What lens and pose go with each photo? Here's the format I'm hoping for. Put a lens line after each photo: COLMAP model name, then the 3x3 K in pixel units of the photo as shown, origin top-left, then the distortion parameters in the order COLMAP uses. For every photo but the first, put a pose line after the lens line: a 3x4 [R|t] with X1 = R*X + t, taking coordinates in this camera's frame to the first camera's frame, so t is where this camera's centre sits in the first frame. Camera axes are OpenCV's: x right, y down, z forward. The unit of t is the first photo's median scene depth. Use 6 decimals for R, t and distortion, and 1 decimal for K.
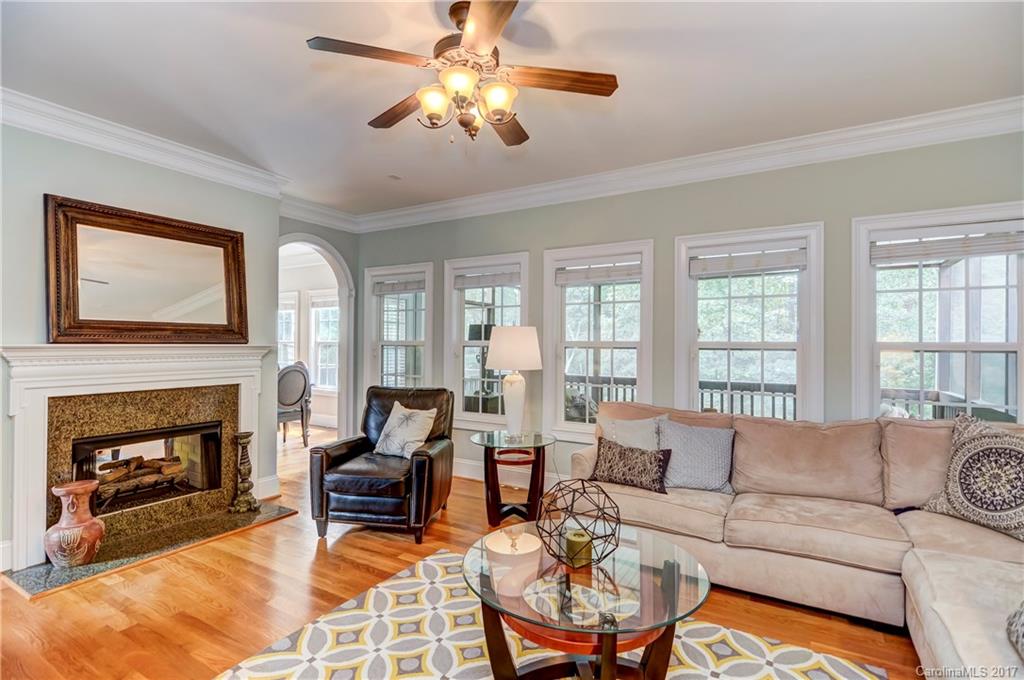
lens RADIAL K [[499.3, 0, 512.0], [0, 499.3, 340.0], [0, 0, 1]] dist [0.025470, -0.000234]
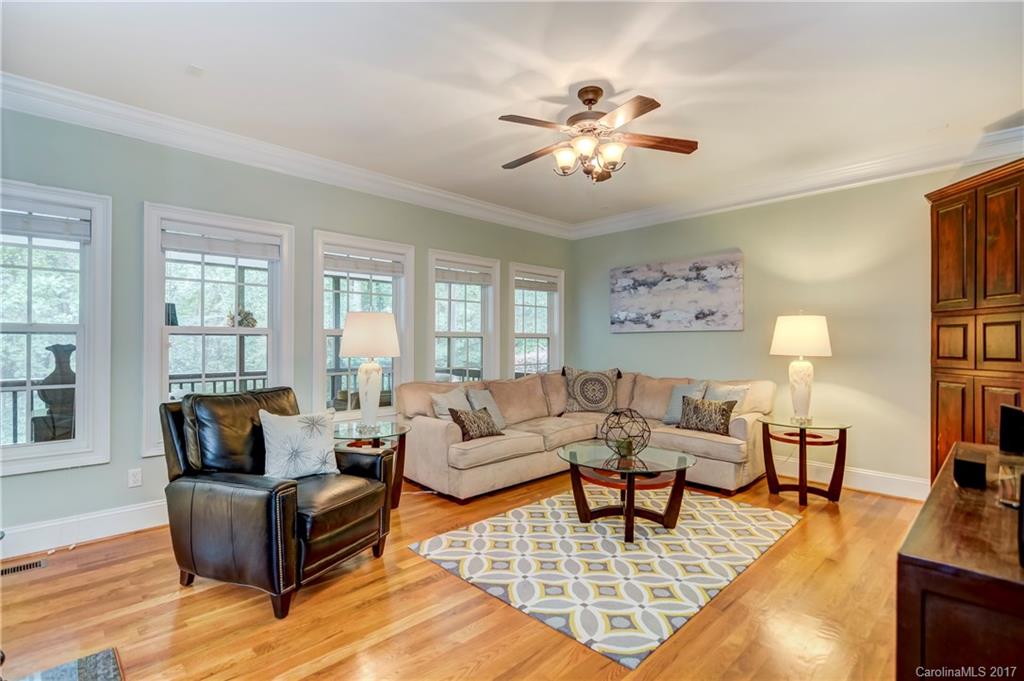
lens RADIAL K [[494.5, 0, 512.0], [0, 494.5, 340.5], [0, 0, 1]] dist [-0.004359, -0.000814]
pose [[0.241278, -0.013680, 0.970360, -1.014284], [-0.019728, 0.999625, 0.018998, -0.000717], [-0.970255, -0.023727, 0.240918, 0.588989]]
